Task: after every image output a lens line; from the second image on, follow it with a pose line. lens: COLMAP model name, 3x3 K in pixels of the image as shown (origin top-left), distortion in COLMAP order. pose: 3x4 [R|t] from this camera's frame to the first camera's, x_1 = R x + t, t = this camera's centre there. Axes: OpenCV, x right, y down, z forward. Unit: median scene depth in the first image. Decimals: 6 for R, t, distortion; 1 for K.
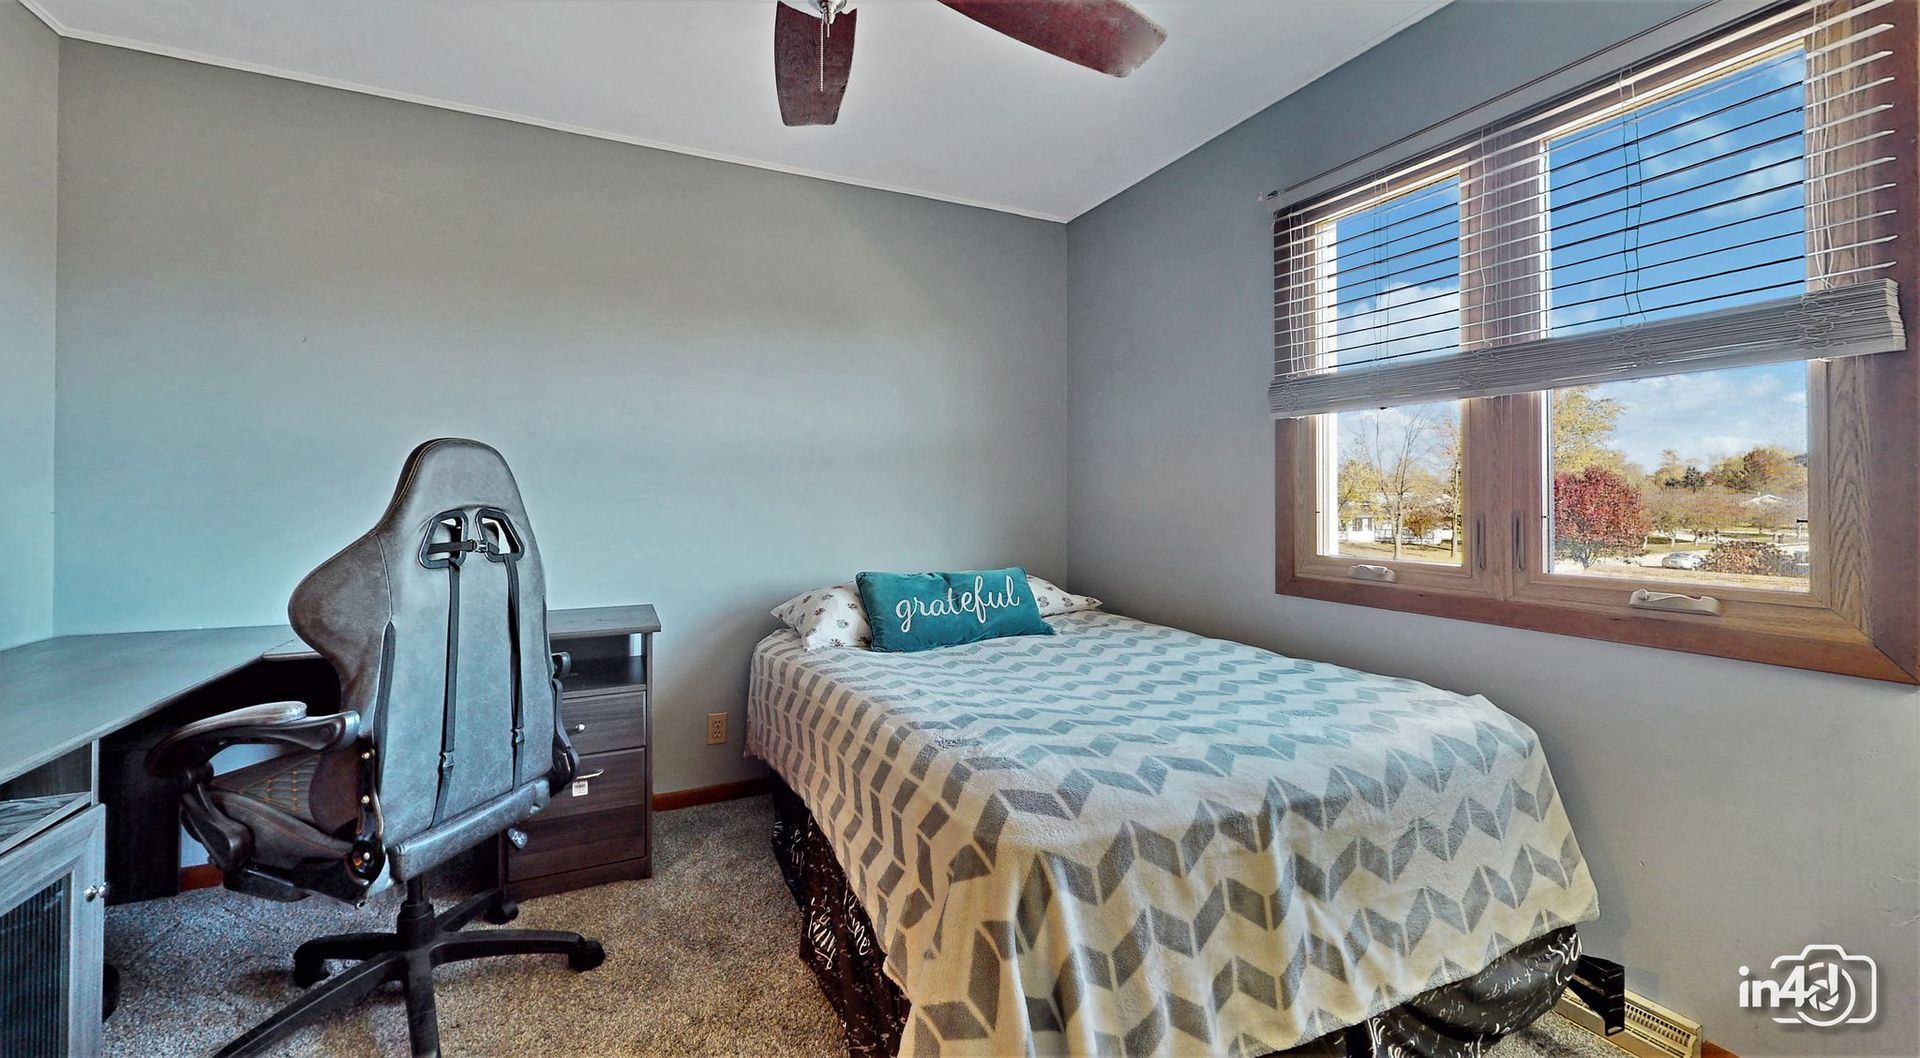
lens RADIAL K [[740.2, 0, 957.8], [0, 740.2, 497.3], [0, 0, 1]] dist [0.000428, -0.000143]
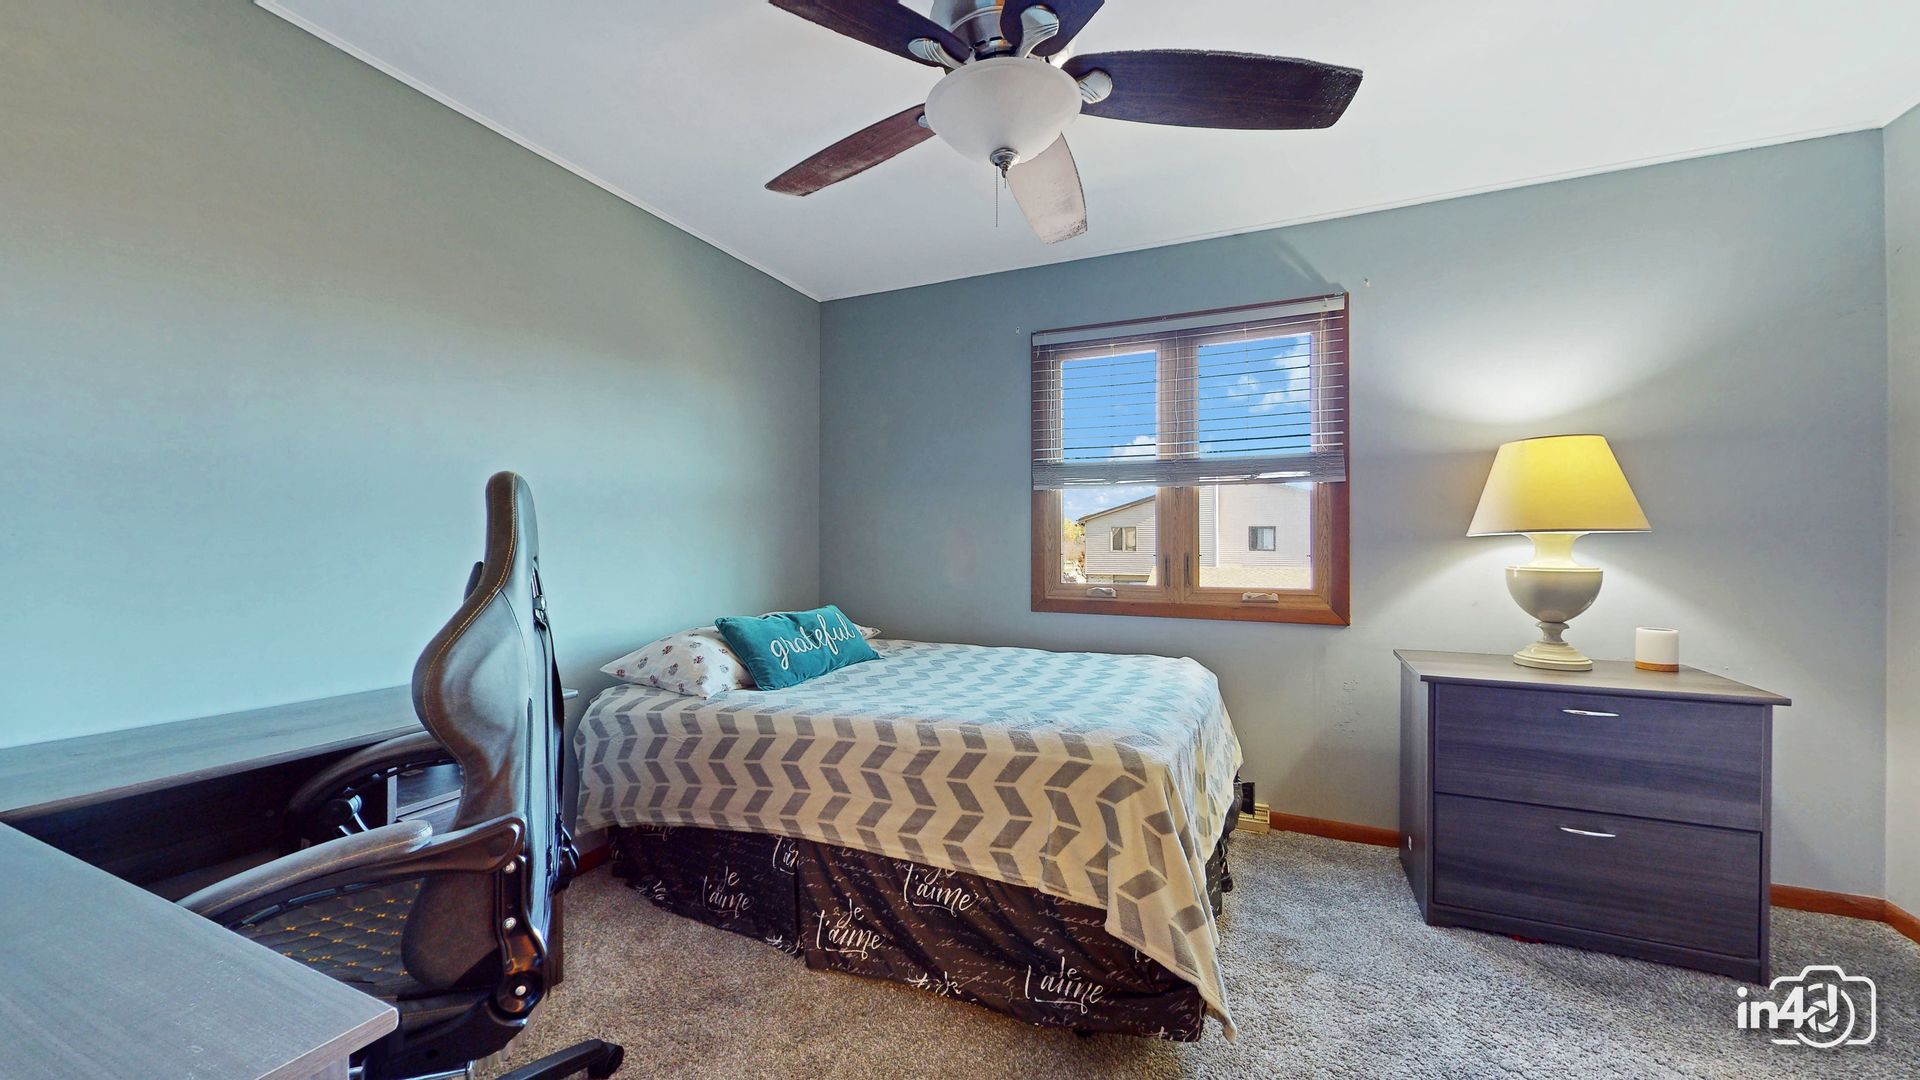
lens RADIAL K [[701.6, 0, 960.0], [0, 701.6, 540.0], [0, 0, 1]] dist [-0.000266, 0.000004]
pose [[0.756500, 0.003745, 0.653983, -0.610931], [-0.002084, 0.999992, -0.003316, -0.003687], [-0.653991, 0.001146, 0.756502, 0.068704]]
